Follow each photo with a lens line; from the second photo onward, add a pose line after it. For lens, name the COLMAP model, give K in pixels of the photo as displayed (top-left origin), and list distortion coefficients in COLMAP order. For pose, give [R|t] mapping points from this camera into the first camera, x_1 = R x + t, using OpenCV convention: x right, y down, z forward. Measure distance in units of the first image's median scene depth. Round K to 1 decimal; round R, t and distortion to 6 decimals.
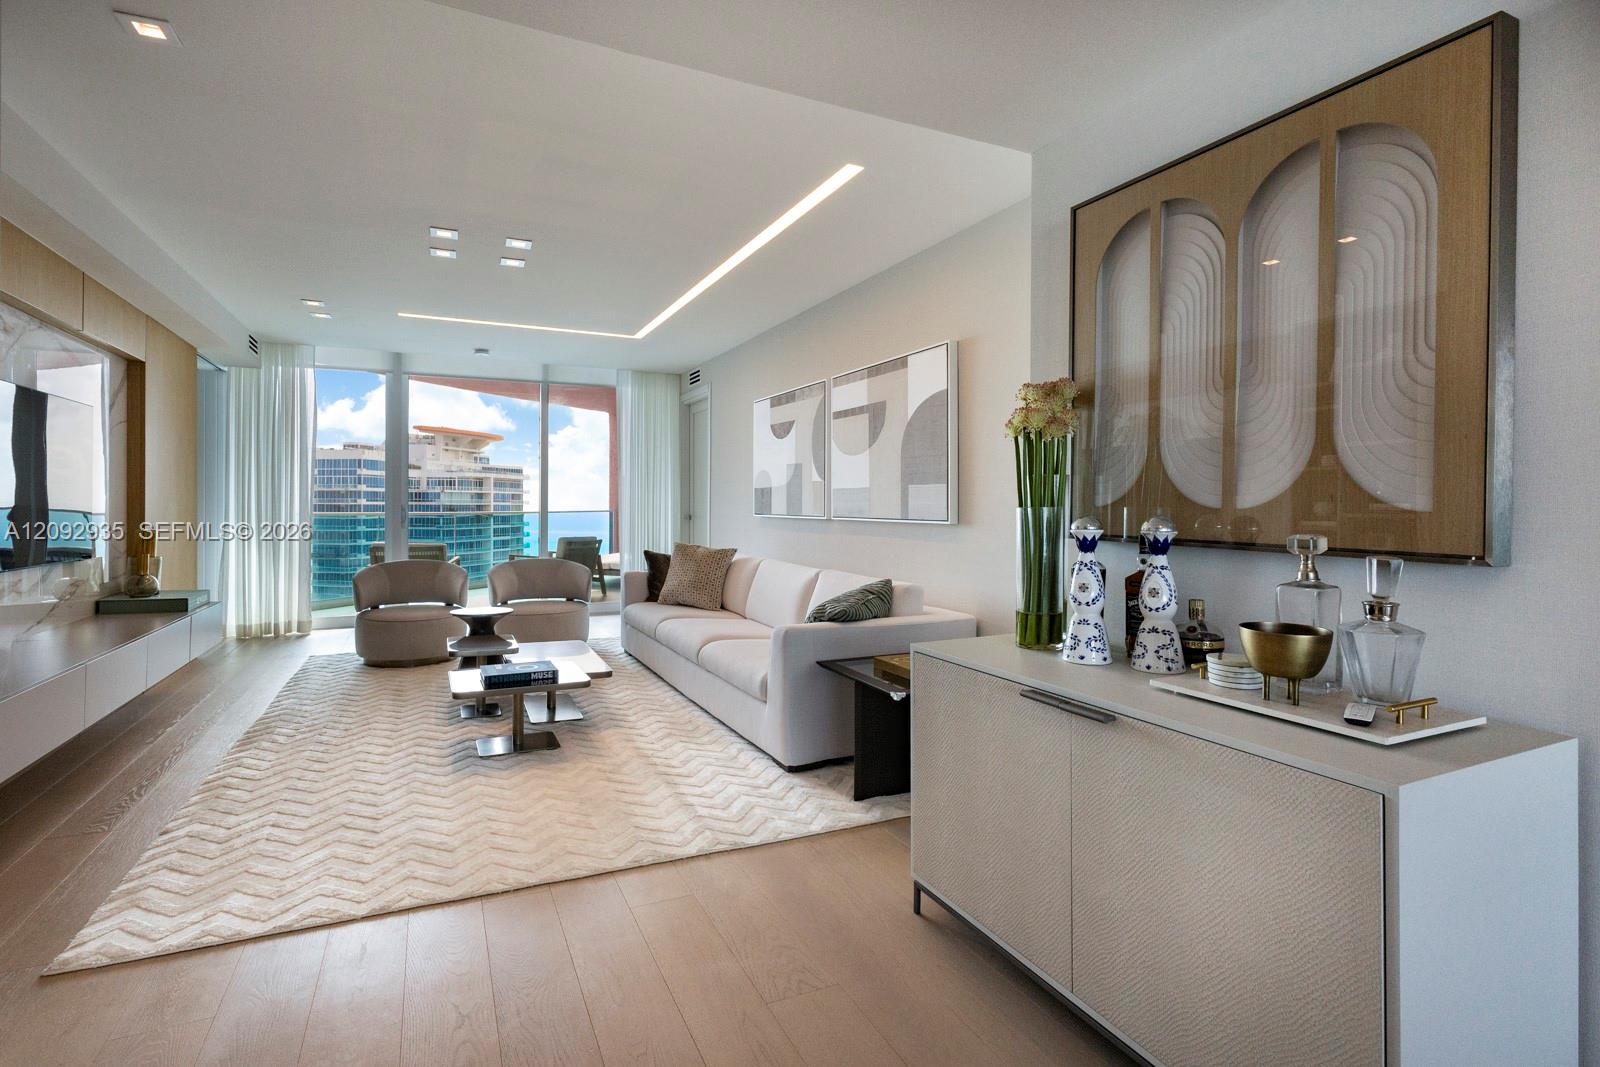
lens RADIAL K [[749.3, 0, 812.5], [0, 749.3, 507.2], [0, 0, 1]] dist [0.004730, 0.002651]
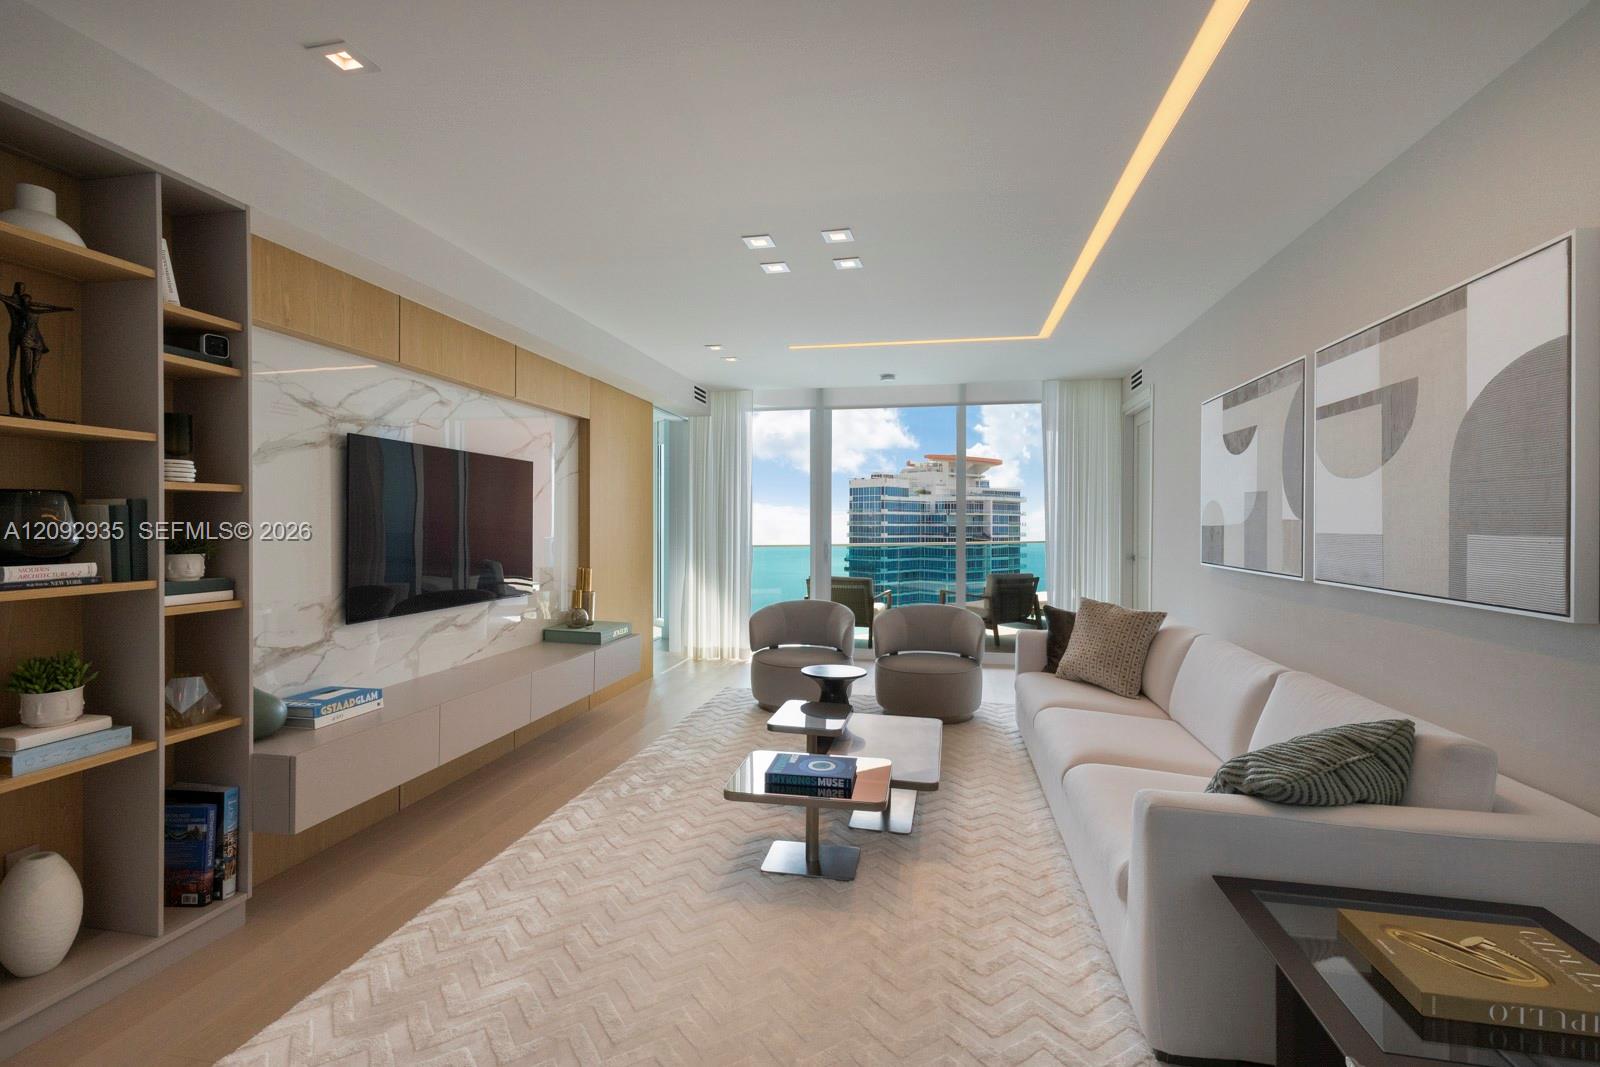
lens RADIAL K [[749.3, 0, 826.9], [0, 749.3, 532.0], [0, 0, 1]] dist [0.004730, 0.002651]
pose [[0.809315, 0.006300, -0.587341, 0.058213], [-0.003075, 0.999974, 0.006489, -0.025685], [0.587367, -0.003445, 0.809313, 0.245013]]
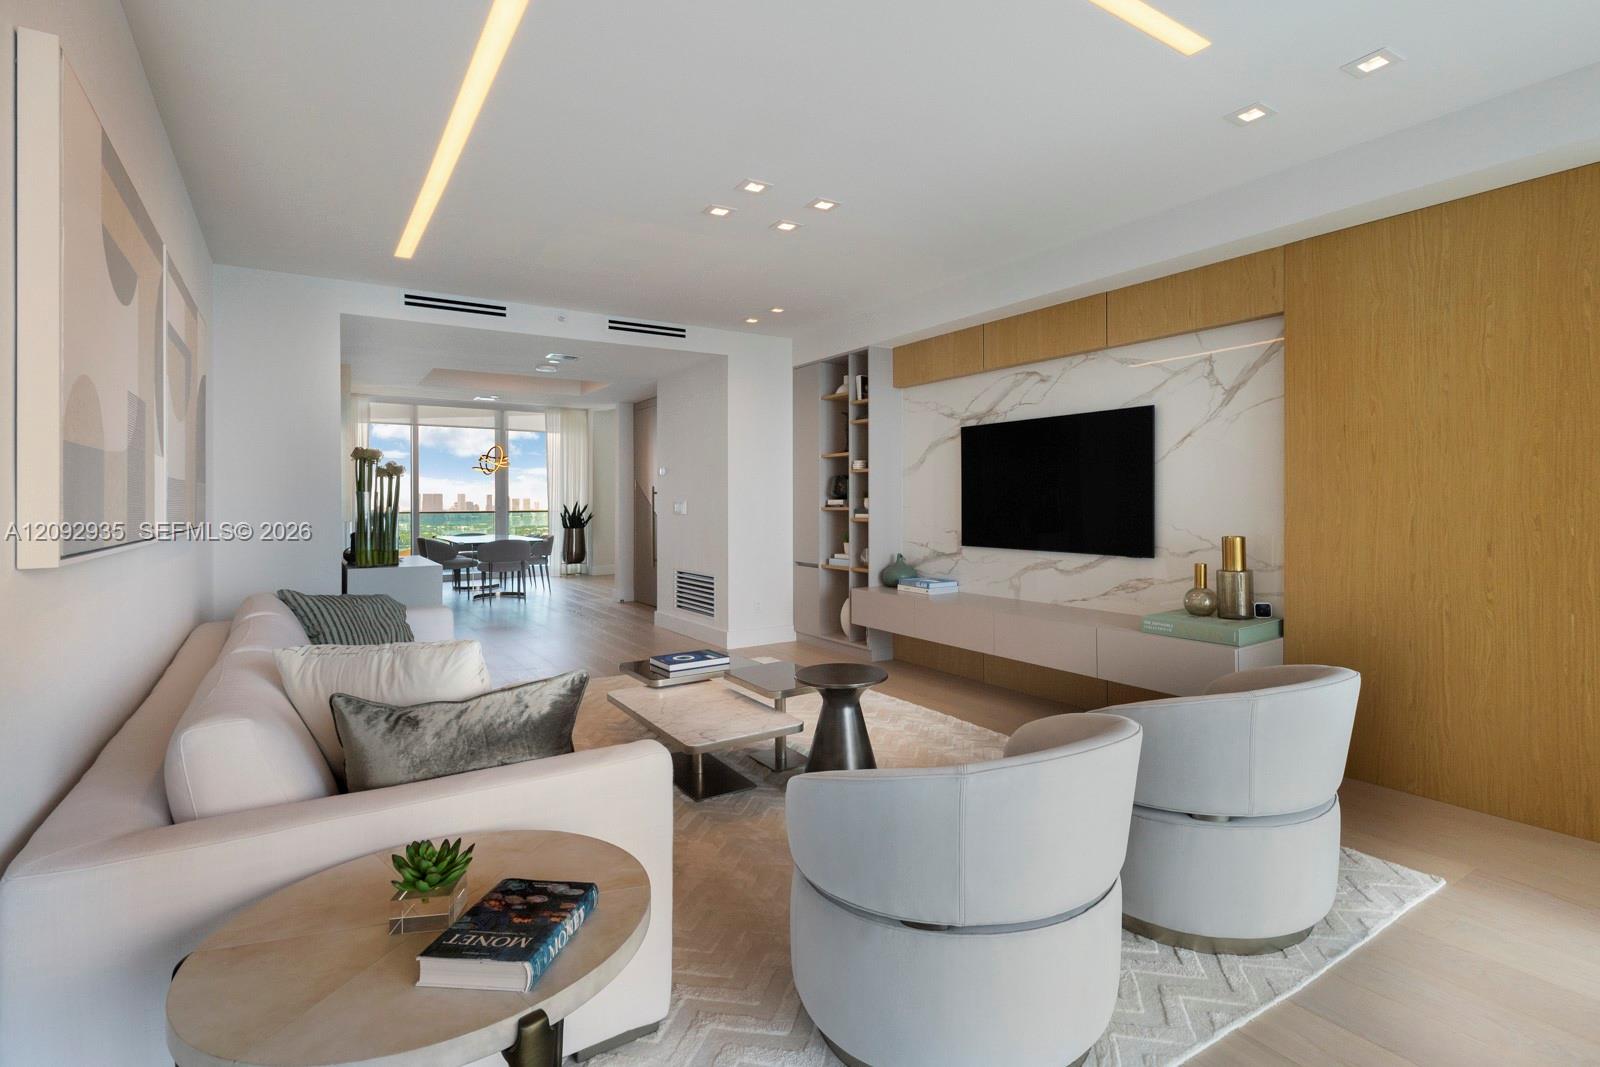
lens RADIAL K [[749.3, 0, 788.4], [0, 749.3, 502.1], [0, 0, 1]] dist [0.004730, 0.002651]
pose [[-0.995876, 0.002292, -0.090701, -0.312451], [0.002071, 0.999995, 0.002538, -0.004773], [0.090706, 0.002340, -0.995875, 1.513373]]
